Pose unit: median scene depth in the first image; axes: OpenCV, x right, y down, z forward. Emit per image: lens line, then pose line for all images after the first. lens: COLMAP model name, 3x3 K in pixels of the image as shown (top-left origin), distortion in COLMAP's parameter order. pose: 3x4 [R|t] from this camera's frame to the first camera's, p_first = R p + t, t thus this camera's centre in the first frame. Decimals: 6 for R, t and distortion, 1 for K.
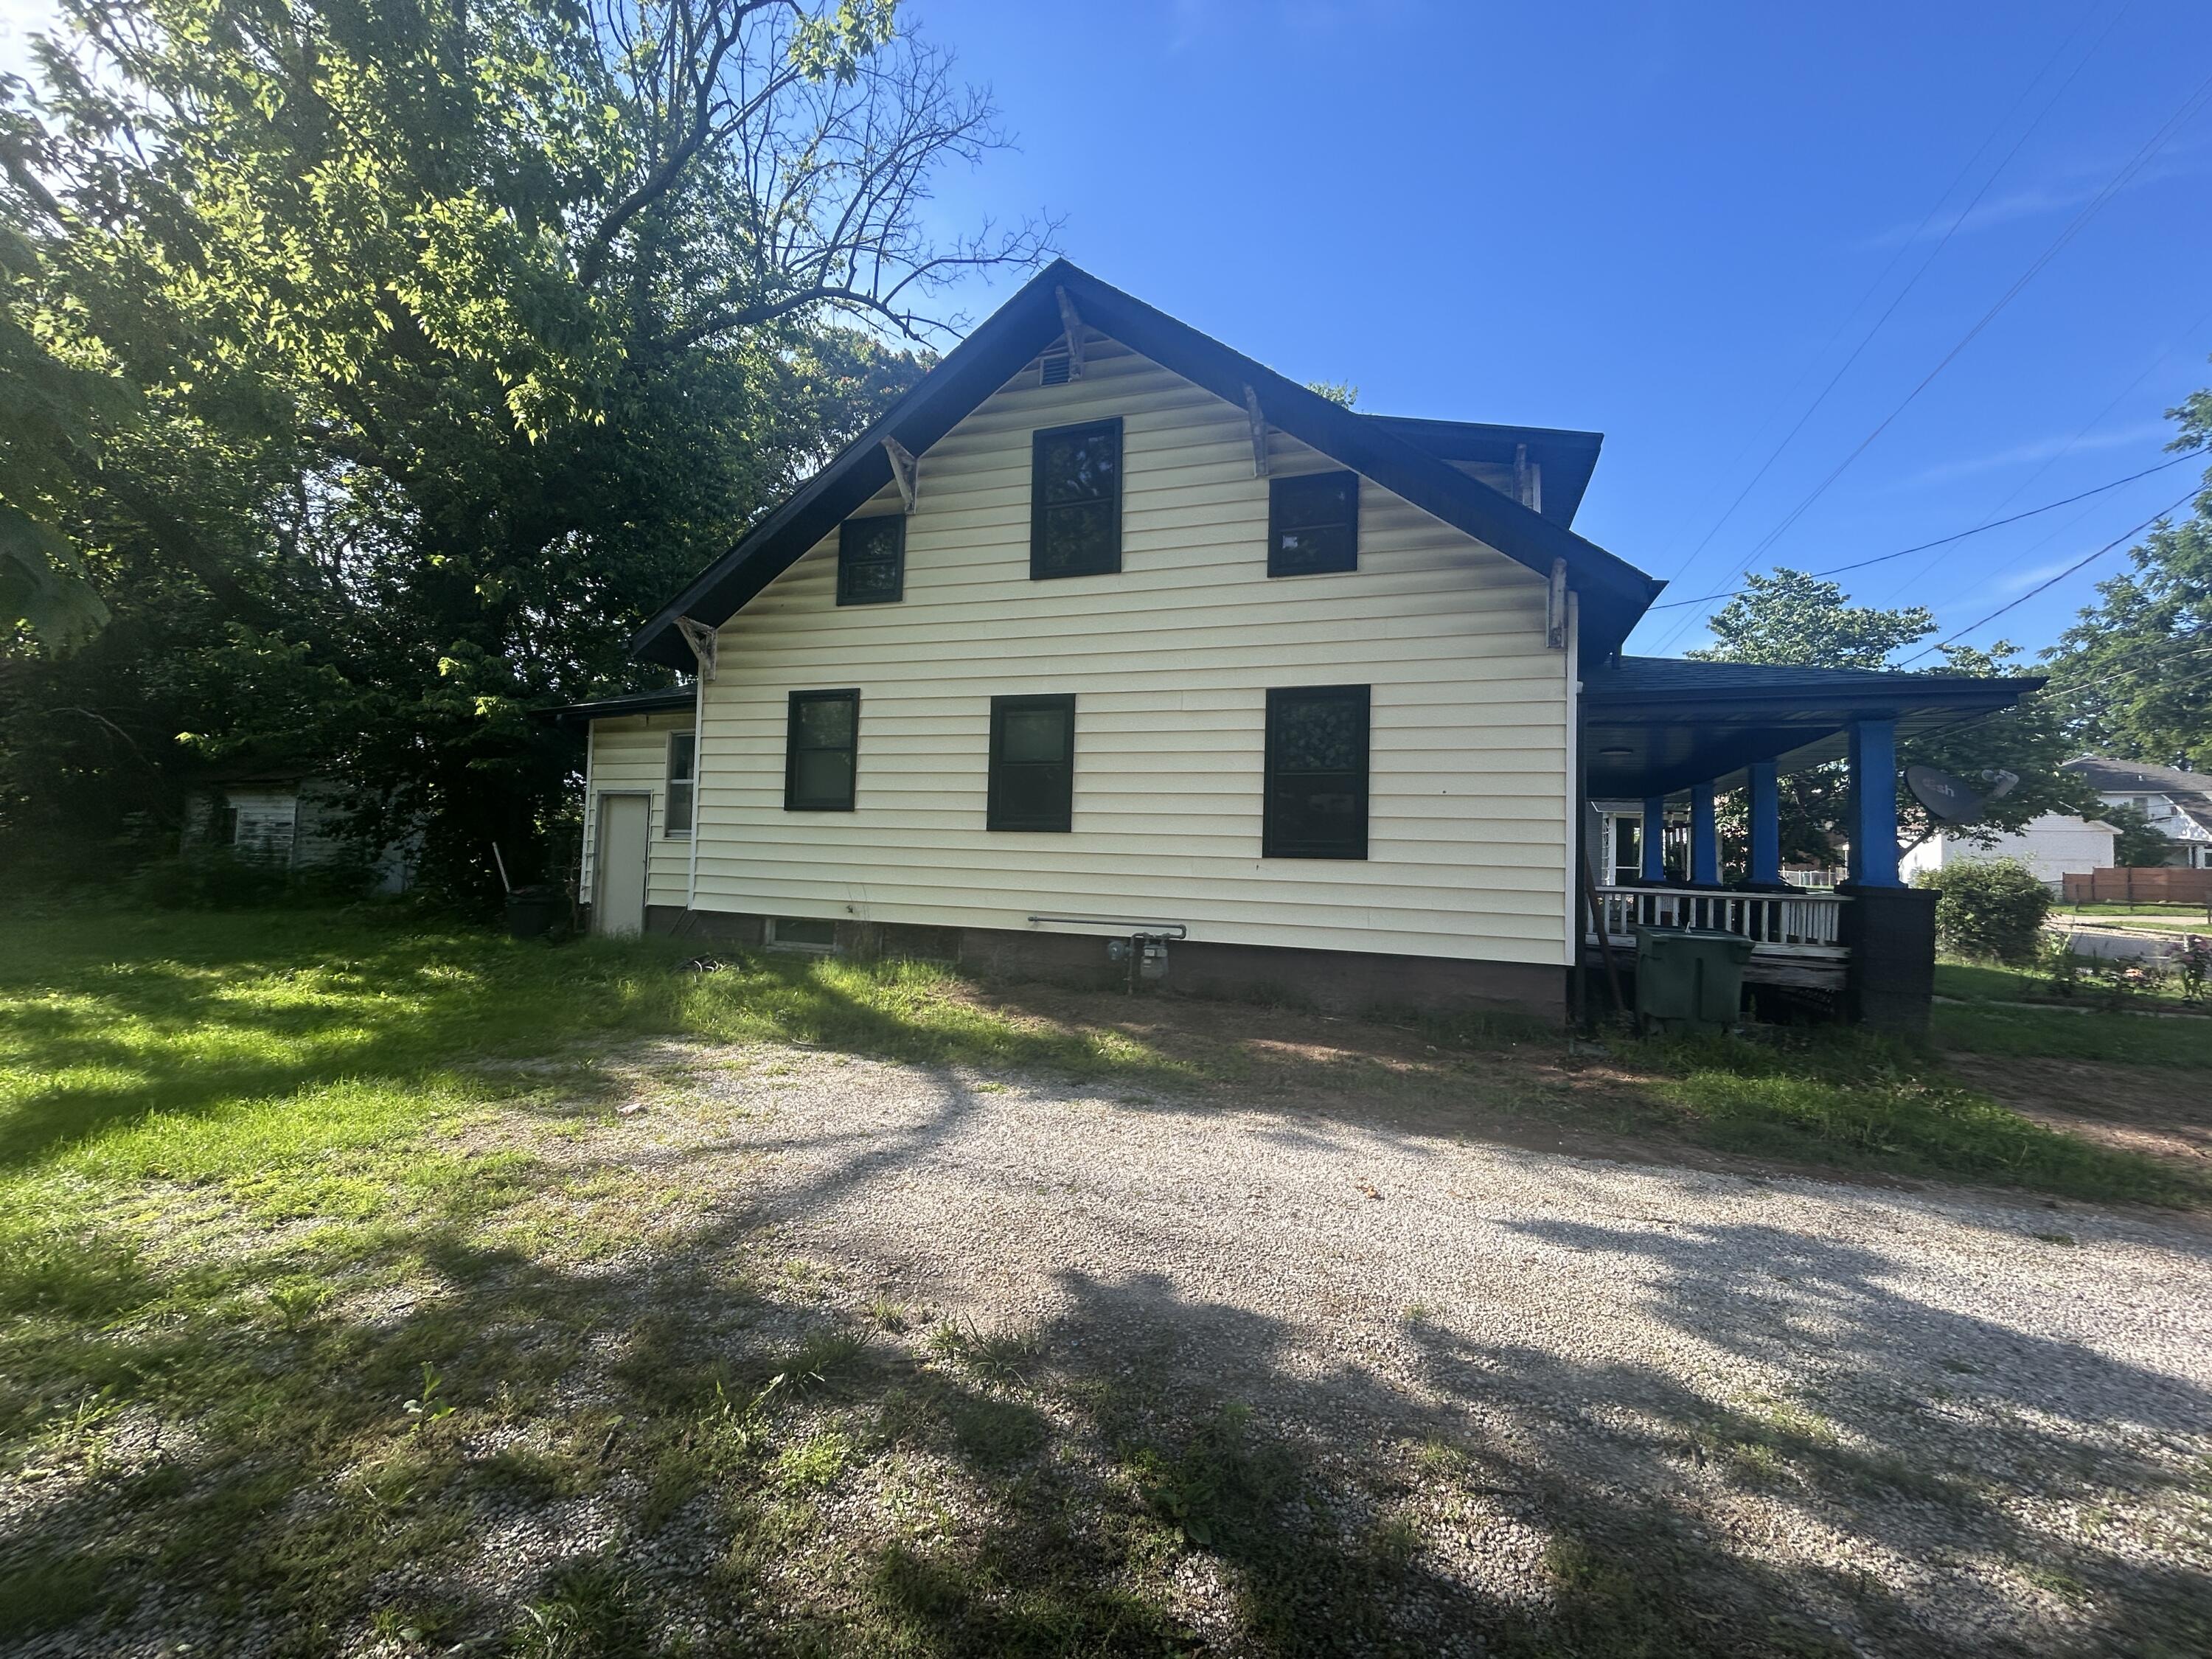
lens RADIAL K [[905.0, 0, 1105.8], [0, 905.0, 834.6], [0, 0, 1]] dist [0.003594, 0.000575]
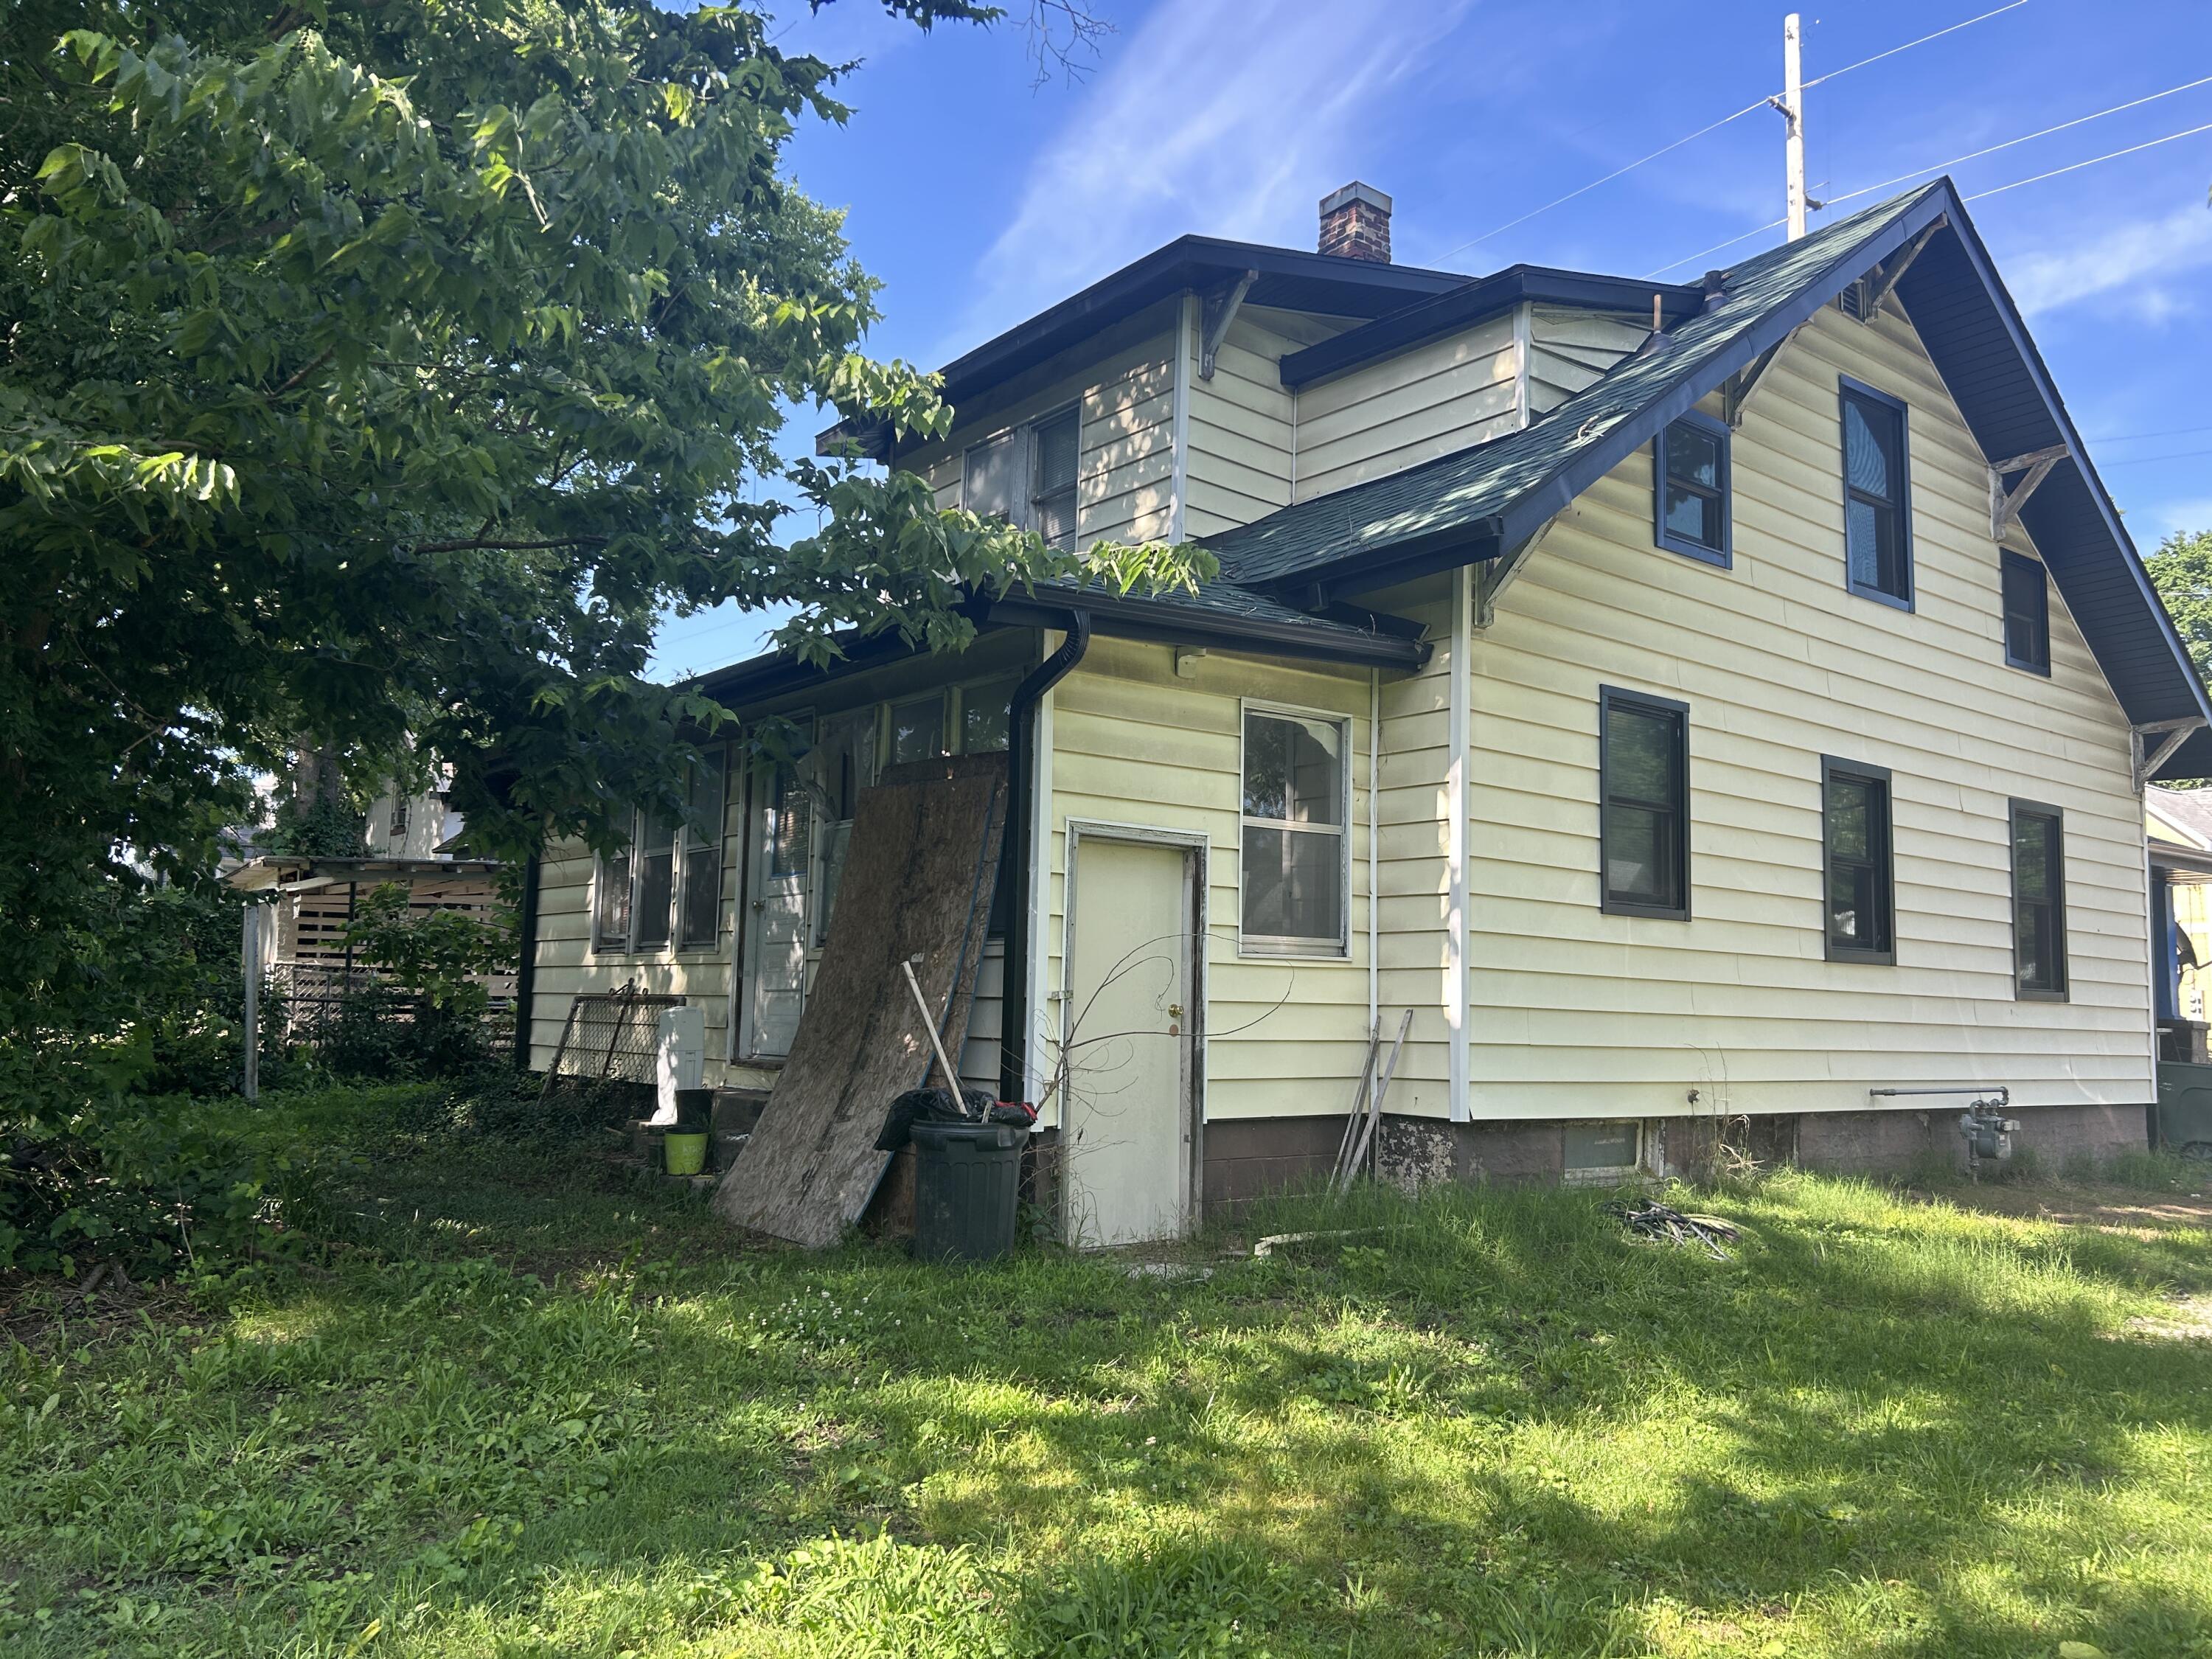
lens RADIAL K [[1683.6, 0, 1105.0], [0, 1683.6, 836.1], [0, 0, 1]] dist [0.048546, -0.042978]
pose [[0.531379, 0.061017, 0.844934, -1.371777], [-0.046065, 0.998008, -0.043101, -0.016598], [-0.845881, -0.016019, 0.533131, 0.748878]]
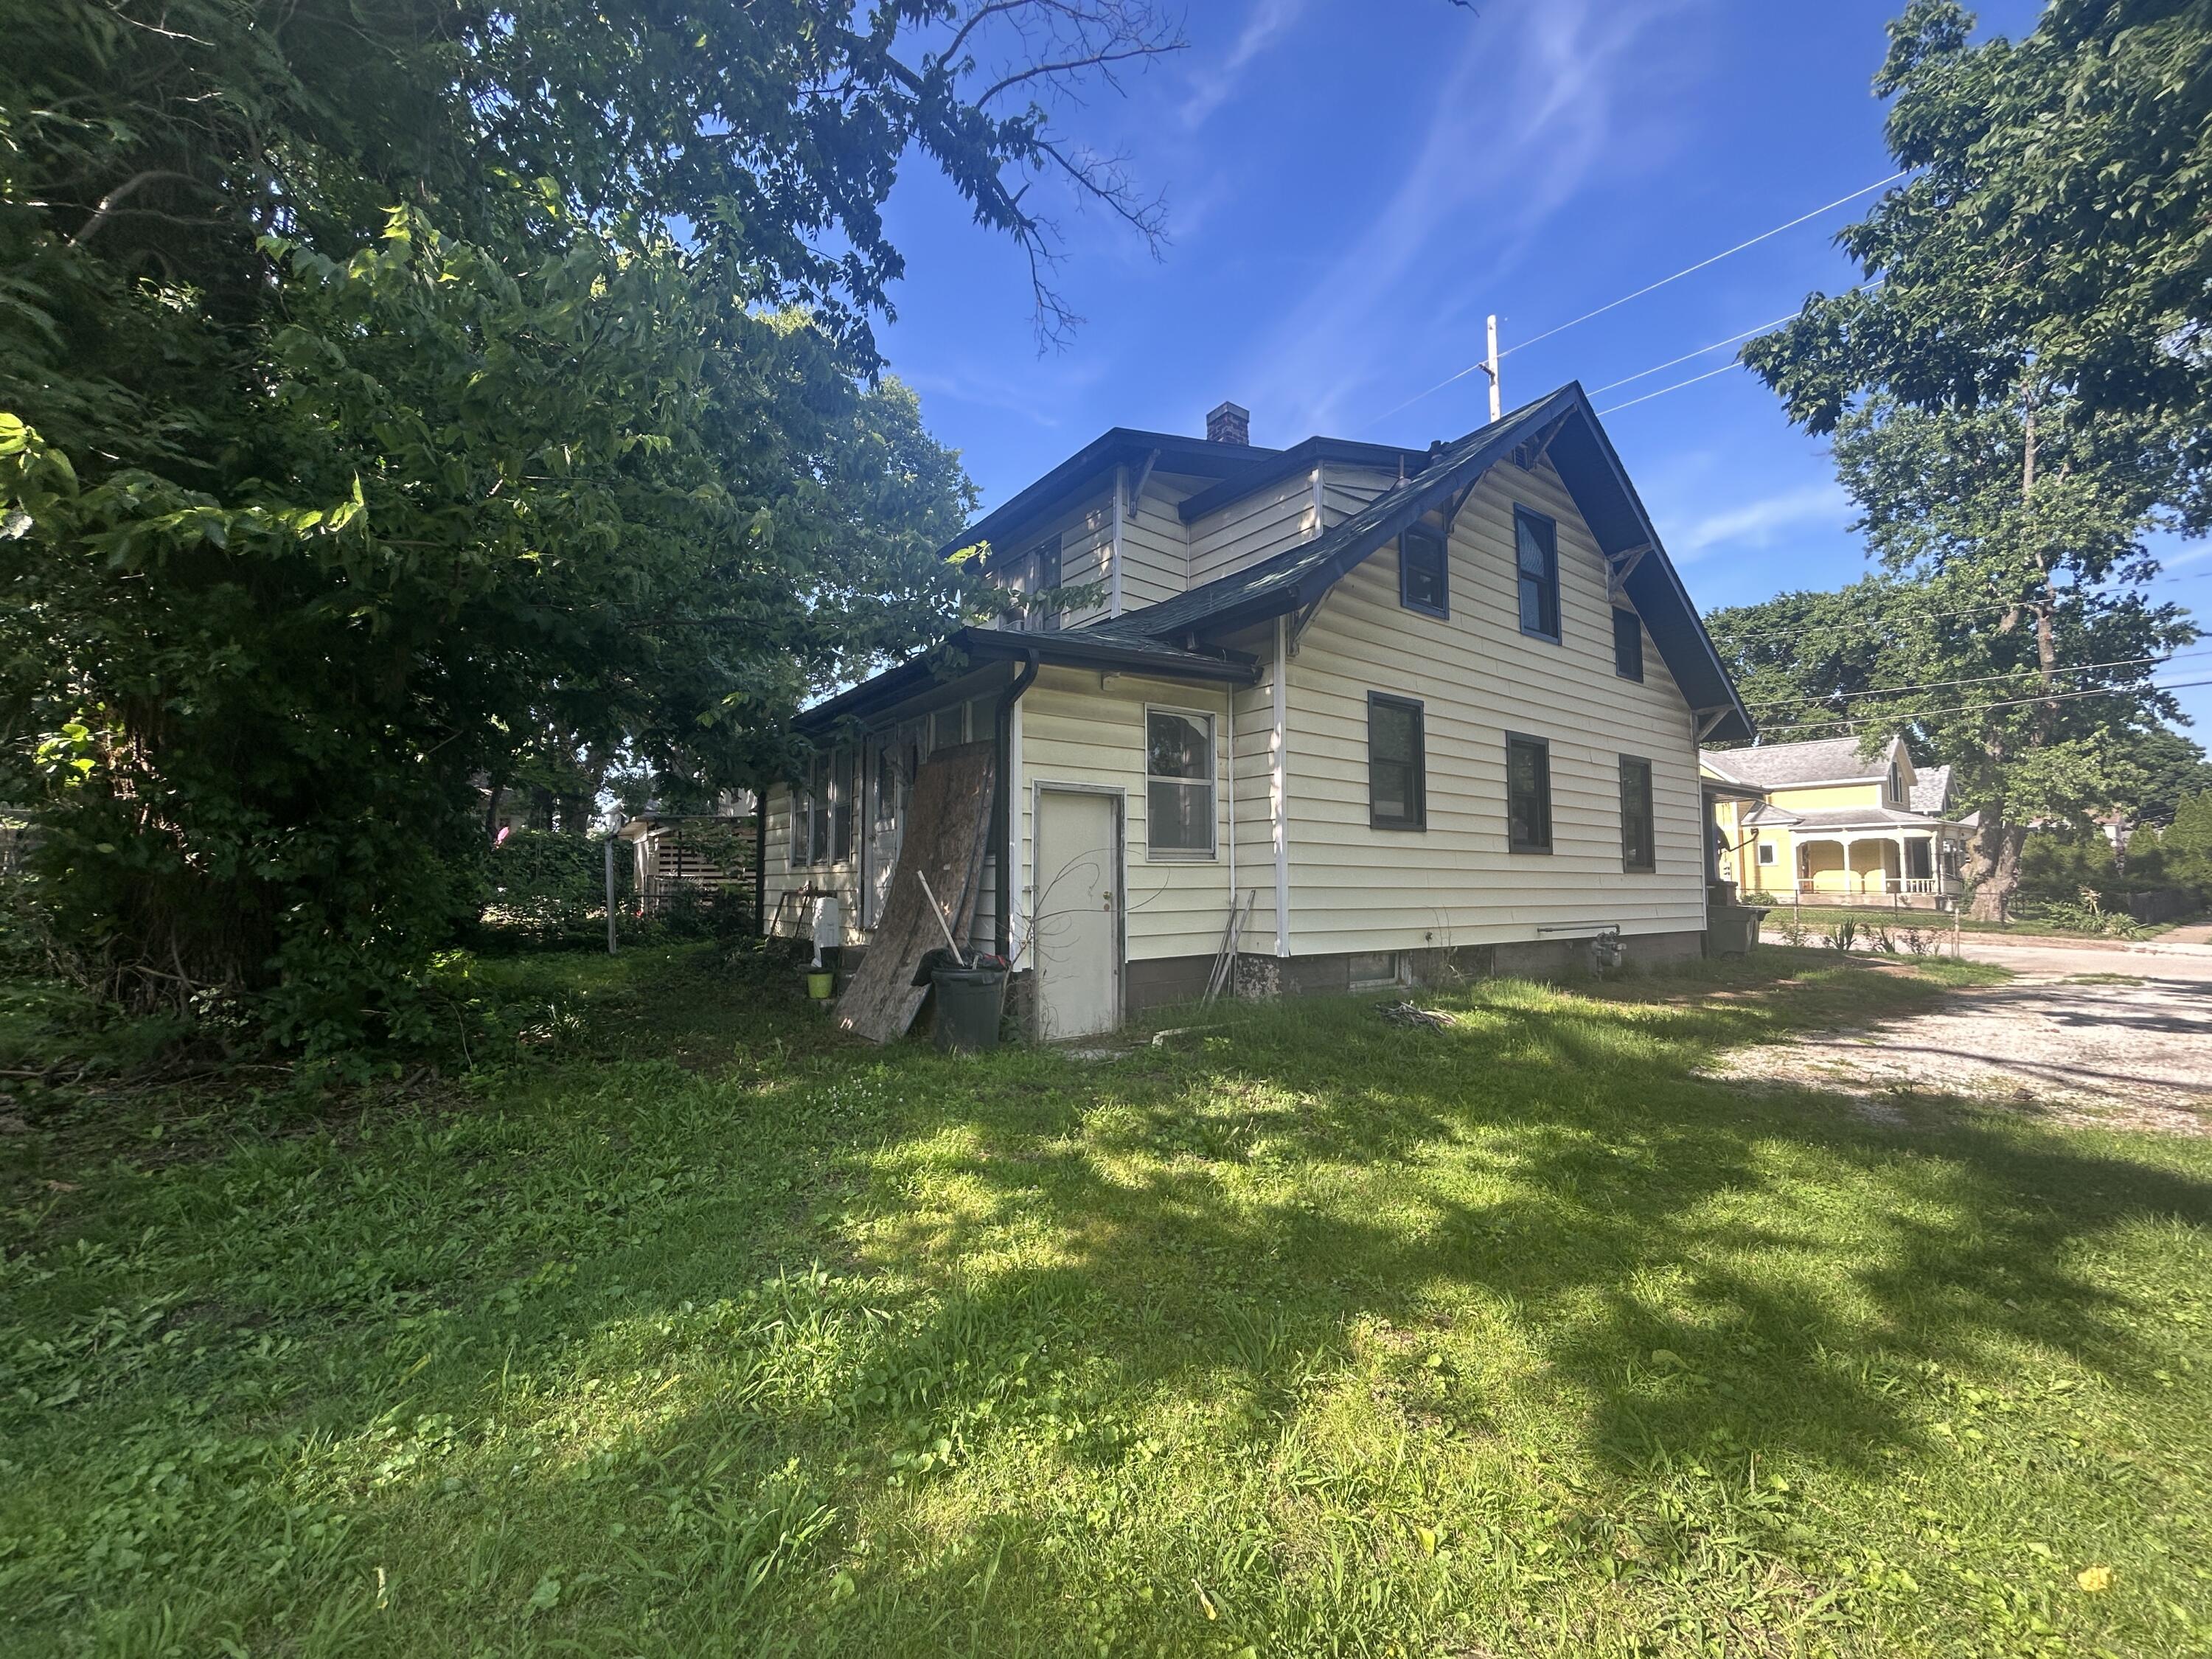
lens RADIAL K [[905.0, 0, 1106.7], [0, 905.0, 826.8], [0, 0, 1]] dist [0.003594, 0.000575]
pose [[0.556994, 0.016876, 0.830345, -1.249561], [-0.019883, 0.999778, -0.006982, -0.018245], [-0.830279, -0.012620, 0.557205, 0.753399]]
